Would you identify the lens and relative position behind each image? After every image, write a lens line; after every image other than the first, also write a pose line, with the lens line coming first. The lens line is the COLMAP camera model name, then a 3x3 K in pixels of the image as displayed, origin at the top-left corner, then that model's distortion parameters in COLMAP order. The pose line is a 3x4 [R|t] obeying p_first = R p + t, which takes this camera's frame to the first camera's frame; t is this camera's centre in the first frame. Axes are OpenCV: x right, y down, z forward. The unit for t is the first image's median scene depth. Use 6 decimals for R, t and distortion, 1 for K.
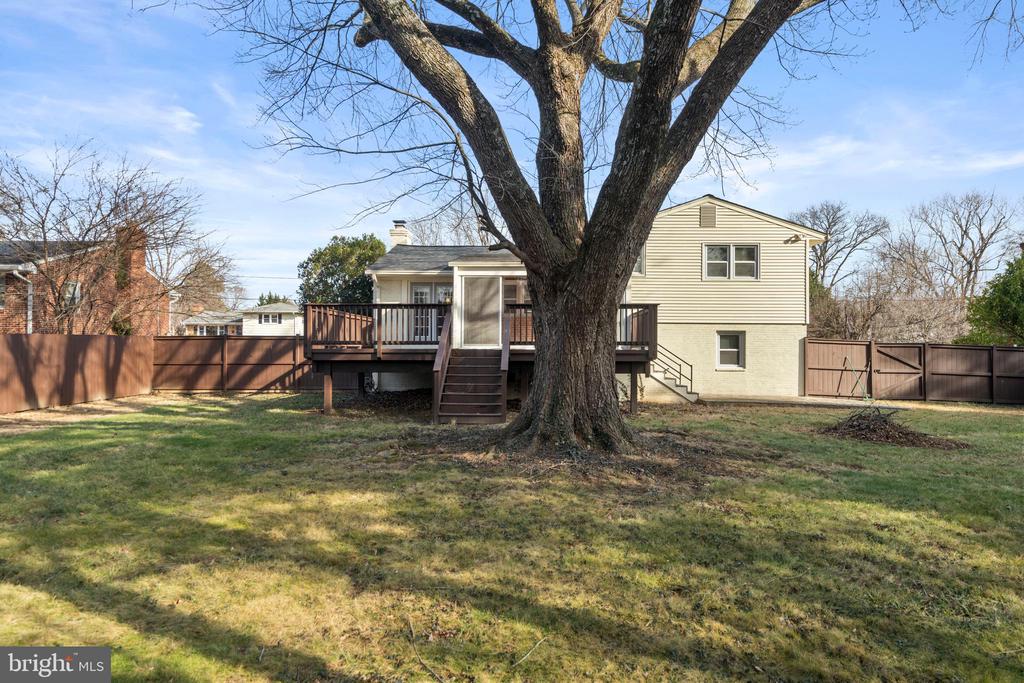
lens RADIAL K [[642.2, 0, 510.6], [0, 642.2, 343.3], [0, 0, 1]] dist [0.011034, 0.001459]
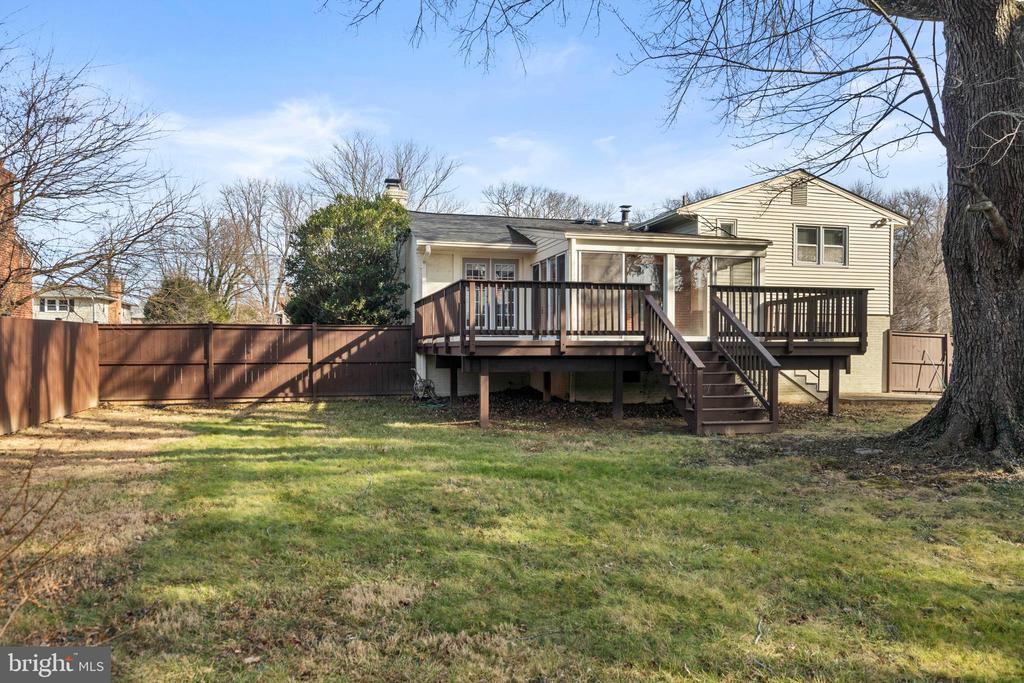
lens RADIAL K [[728.8, 0, 512.9], [0, 728.8, 348.4], [0, 0, 1]] dist [0.004119, -0.000294]
pose [[0.963196, -0.002959, 0.268783, -0.350364], [-0.000453, 0.999920, 0.012629, 0.005278], [-0.268798, -0.012286, 0.963118, 0.128431]]
